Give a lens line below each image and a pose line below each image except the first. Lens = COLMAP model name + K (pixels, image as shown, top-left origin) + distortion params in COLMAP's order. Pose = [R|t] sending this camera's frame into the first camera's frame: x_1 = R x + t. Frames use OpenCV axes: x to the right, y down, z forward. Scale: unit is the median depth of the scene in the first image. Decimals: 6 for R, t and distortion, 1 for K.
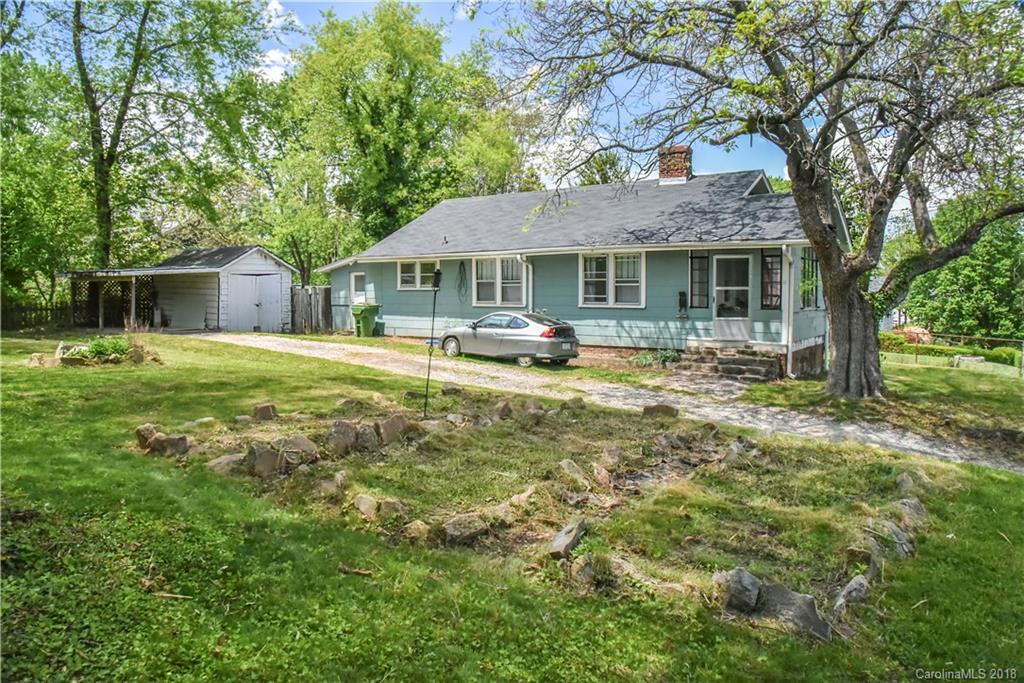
lens RADIAL K [[723.0, 0, 506.9], [0, 723.0, 341.7], [0, 0, 1]] dist [-0.058017, 0.027083]
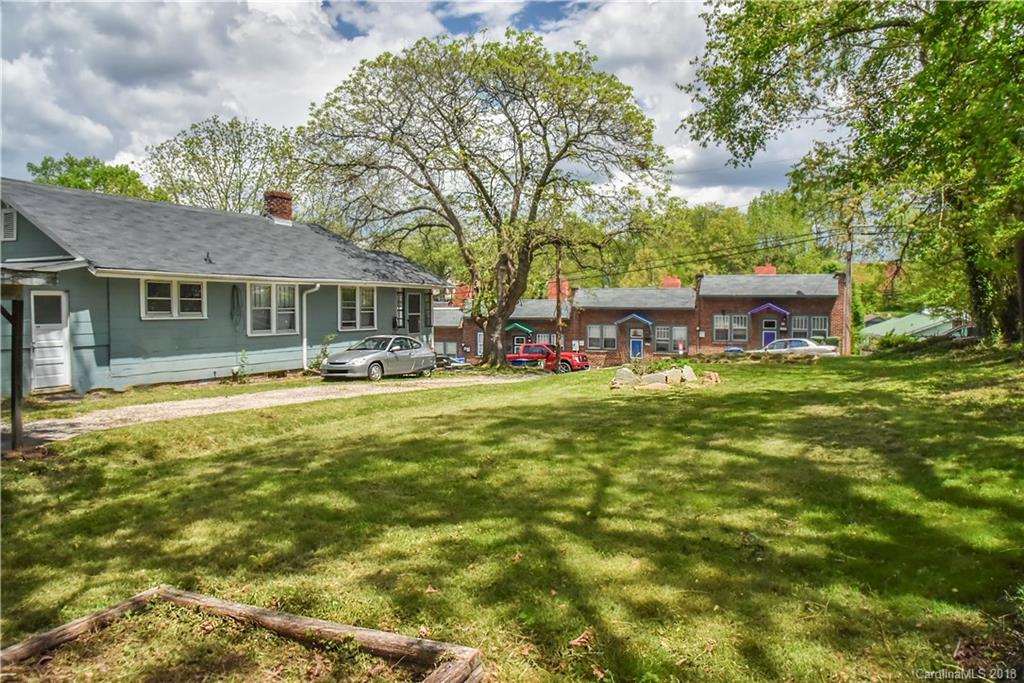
lens RADIAL K [[723.0, 0, 504.5], [0, 723.0, 339.9], [0, 0, 1]] dist [-0.058017, 0.027083]
pose [[-0.205915, -0.032910, 0.978016, -0.918781], [0.082135, 0.995326, 0.050785, -0.061068], [-0.975117, 0.090787, -0.202250, 0.833087]]
